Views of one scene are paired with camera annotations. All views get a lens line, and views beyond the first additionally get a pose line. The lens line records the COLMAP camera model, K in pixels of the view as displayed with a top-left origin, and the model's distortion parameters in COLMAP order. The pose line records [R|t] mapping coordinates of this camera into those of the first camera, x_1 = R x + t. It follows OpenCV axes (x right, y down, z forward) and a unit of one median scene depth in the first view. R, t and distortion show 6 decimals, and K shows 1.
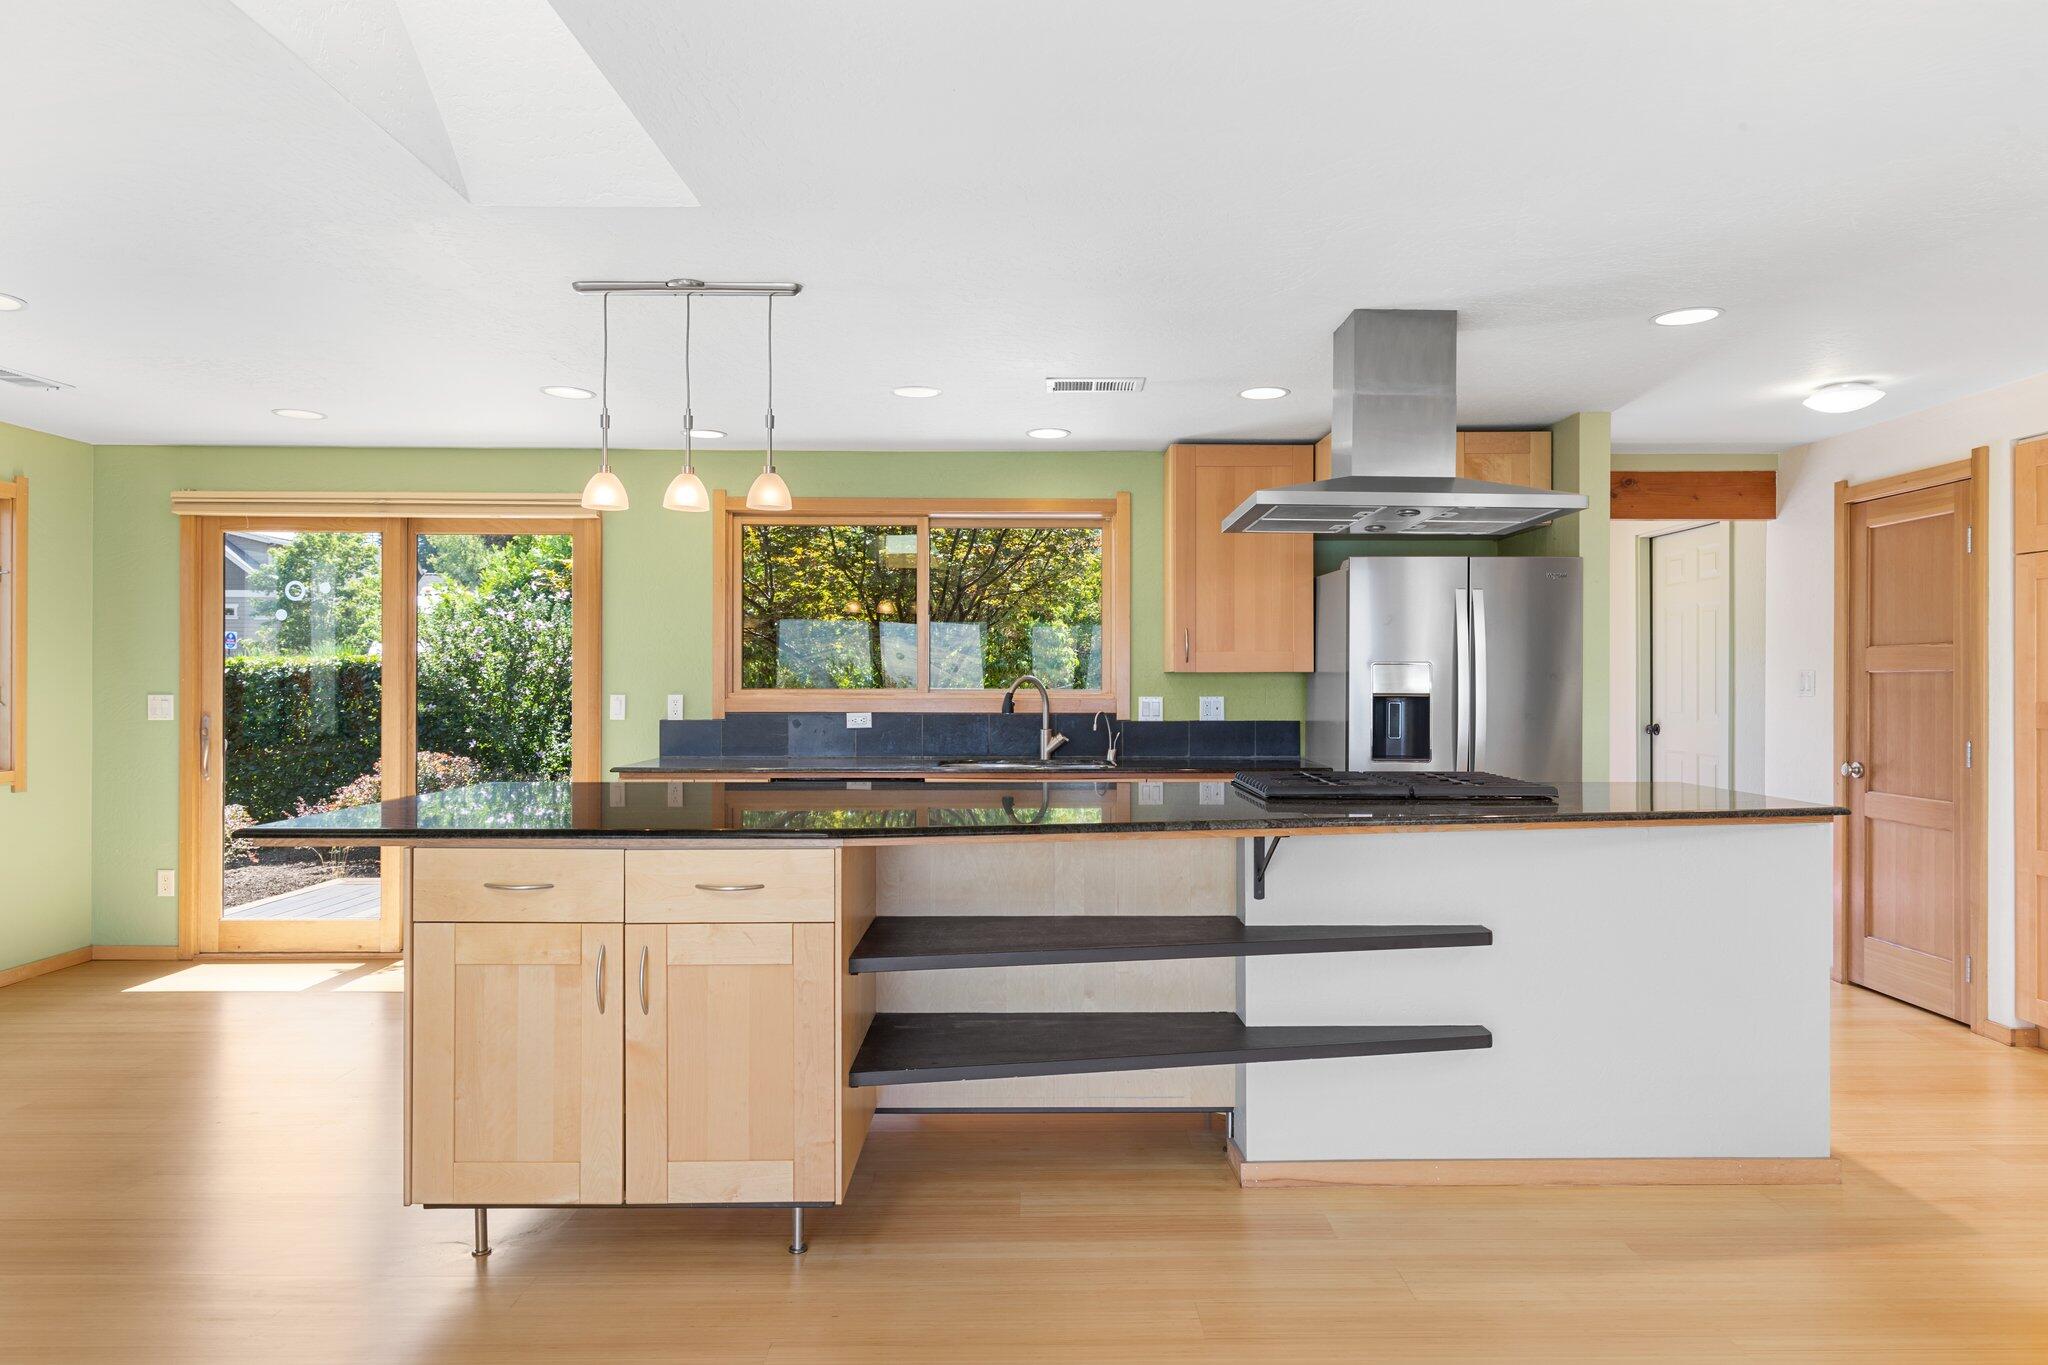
lens RADIAL K [[1250.3, 0, 1029.6], [0, 1250.3, 676.1], [0, 0, 1]] dist [-0.000748, -0.005889]
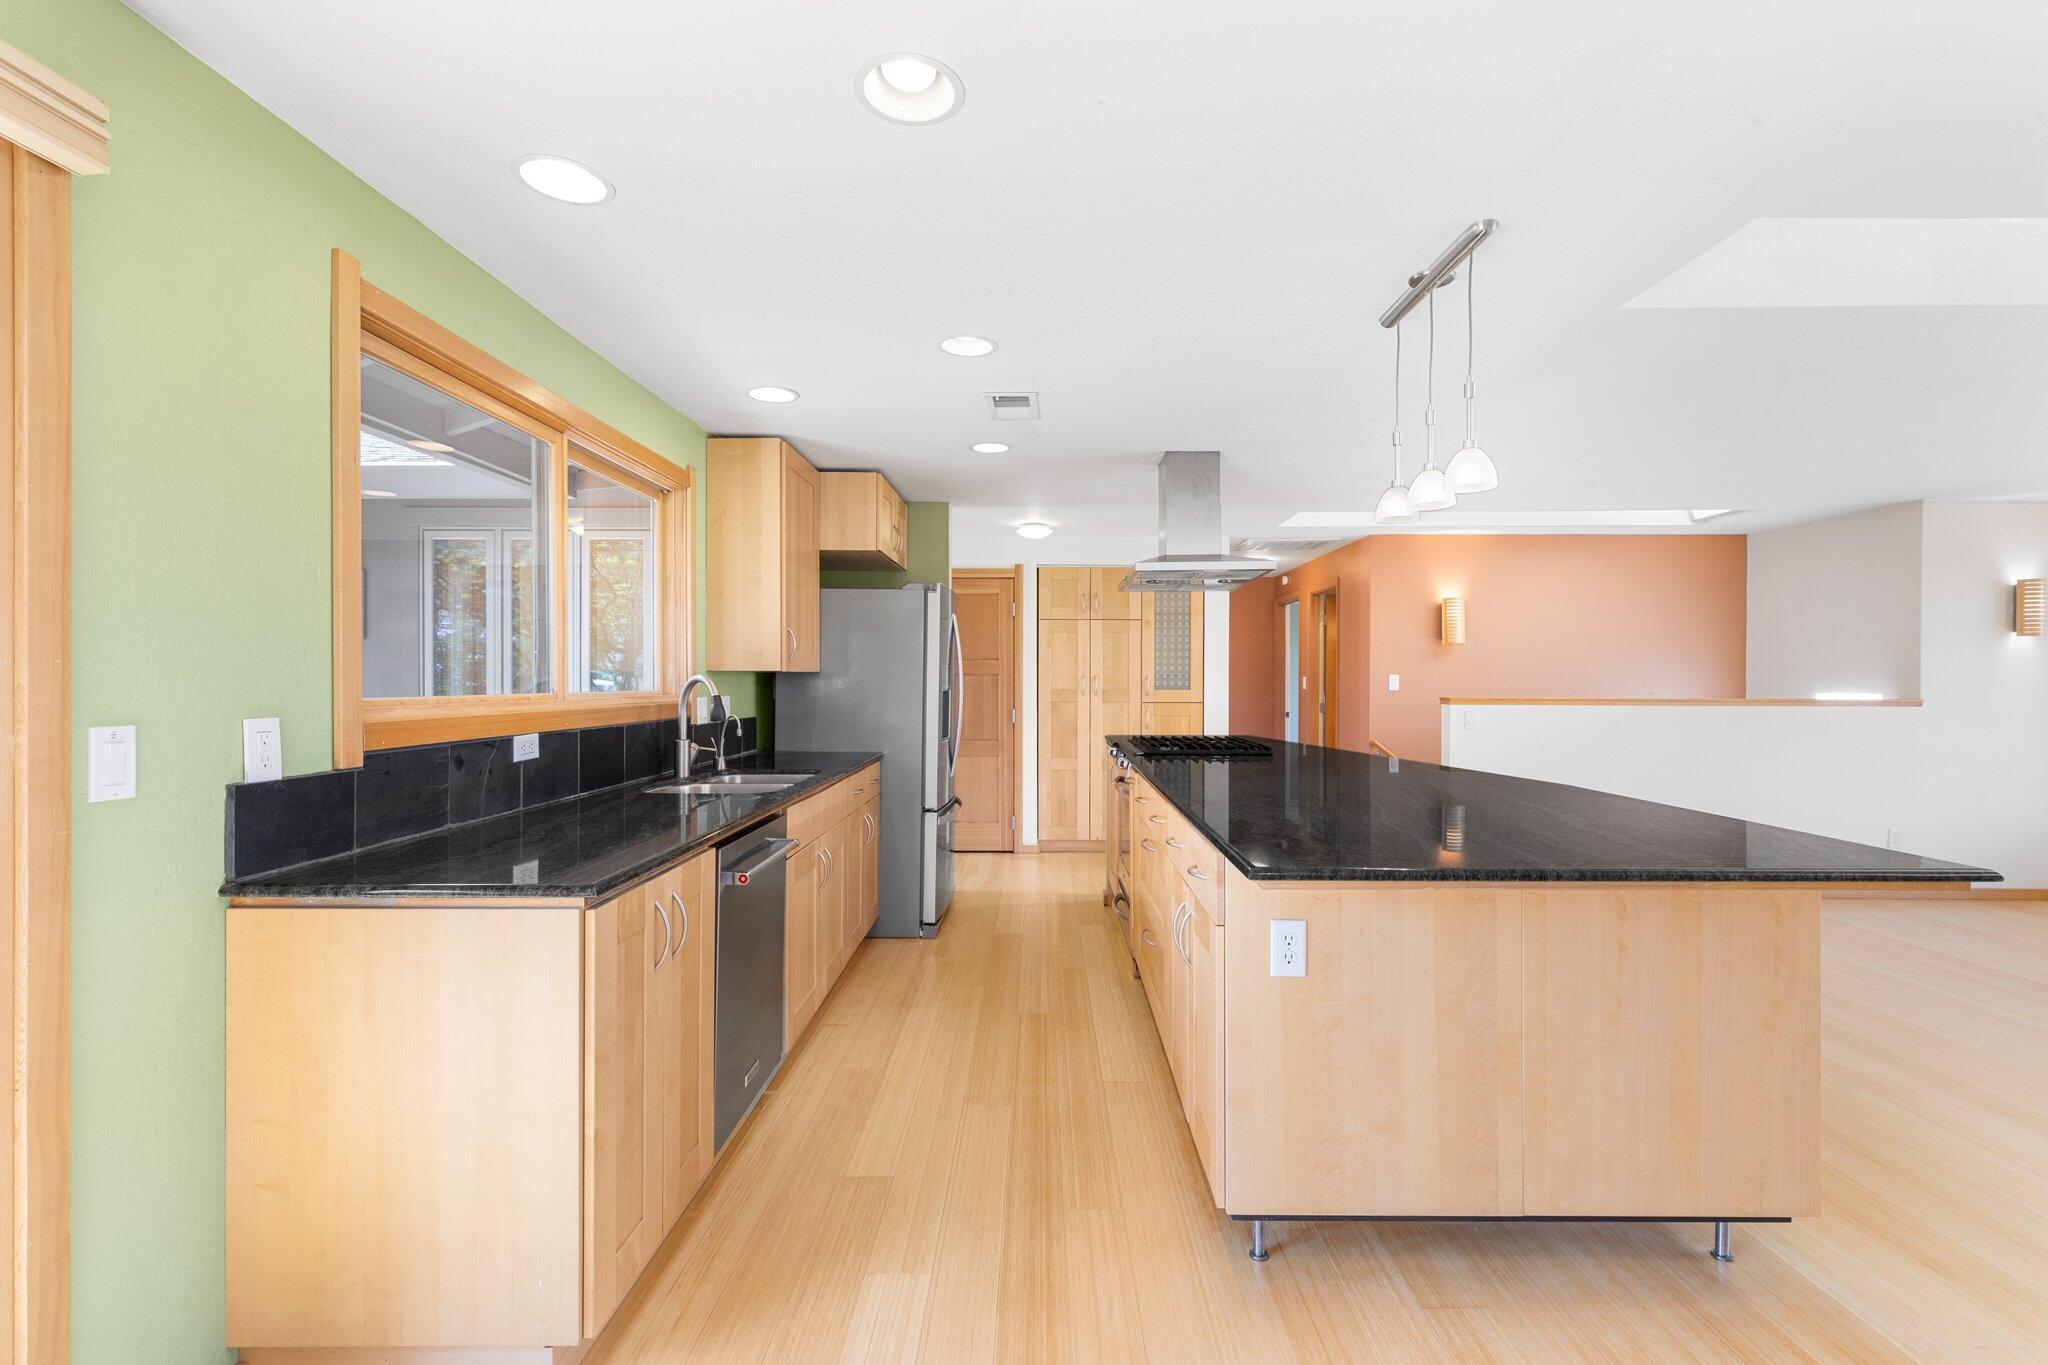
lens RADIAL K [[919.7, 0, 1034.7], [0, 919.7, 680.9], [0, 0, 1]] dist [0.005693, 0.000065]
pose [[0.023346, -0.003435, 0.999722, -0.583863], [-0.003617, 0.999987, 0.003521, 0.001014], [-0.999721, -0.003699, 0.023333, 0.759644]]
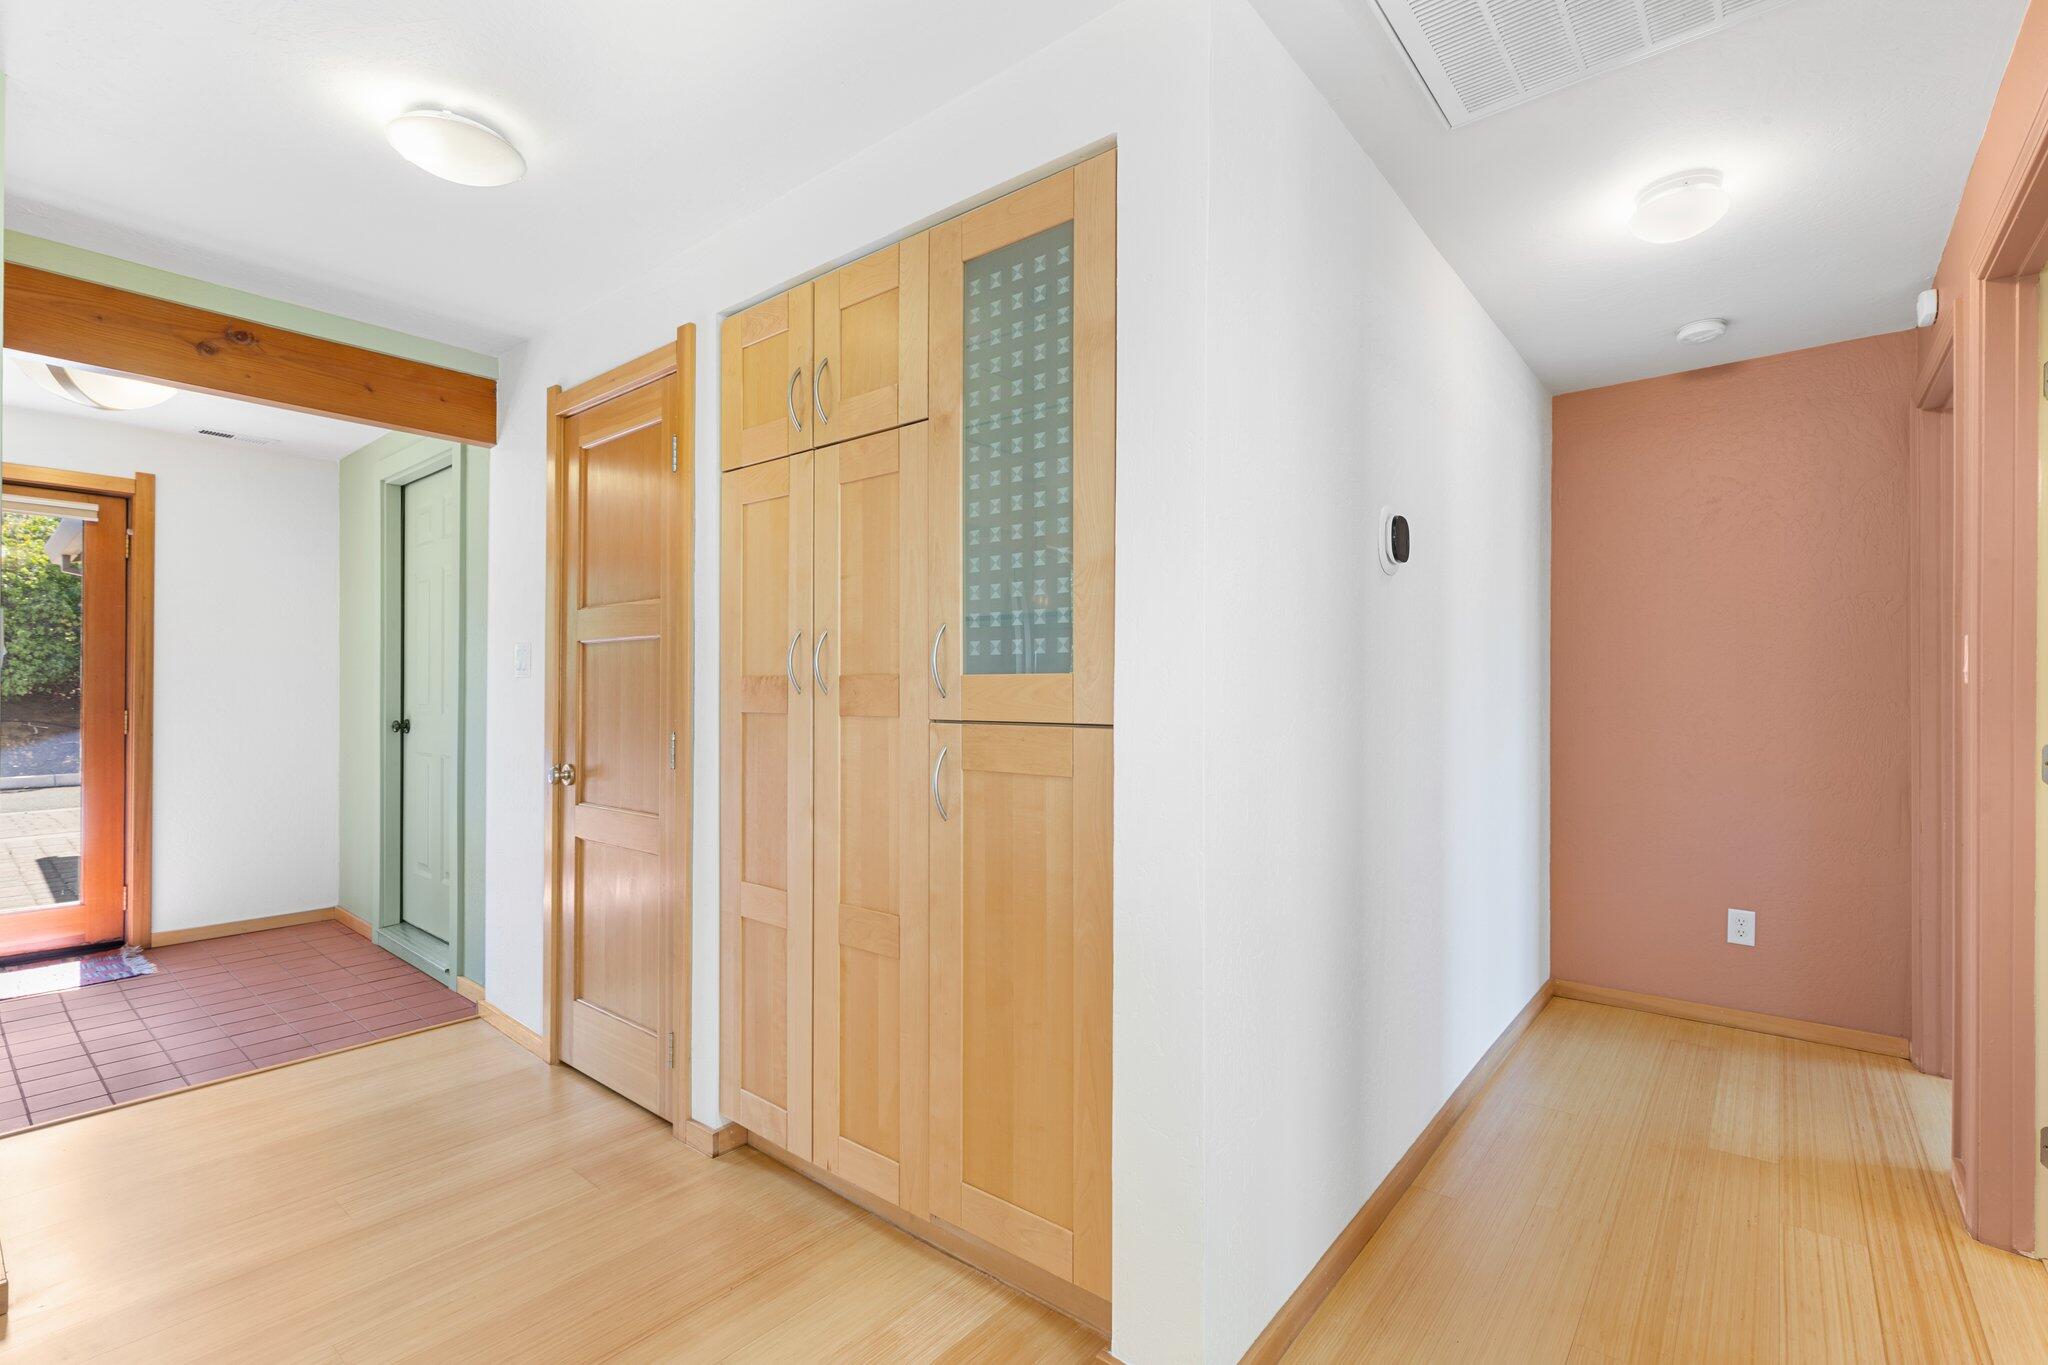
lens RADIAL K [[919.7, 0, 1025.6], [0, 919.7, 683.0], [0, 0, 1]] dist [0.005693, 0.000065]
pose [[0.643203, 0.001044, 0.765695, 0.389534], [-0.001474, 0.999999, -0.000125, 0.019417], [-0.765694, -0.001049, 0.643204, 0.409494]]
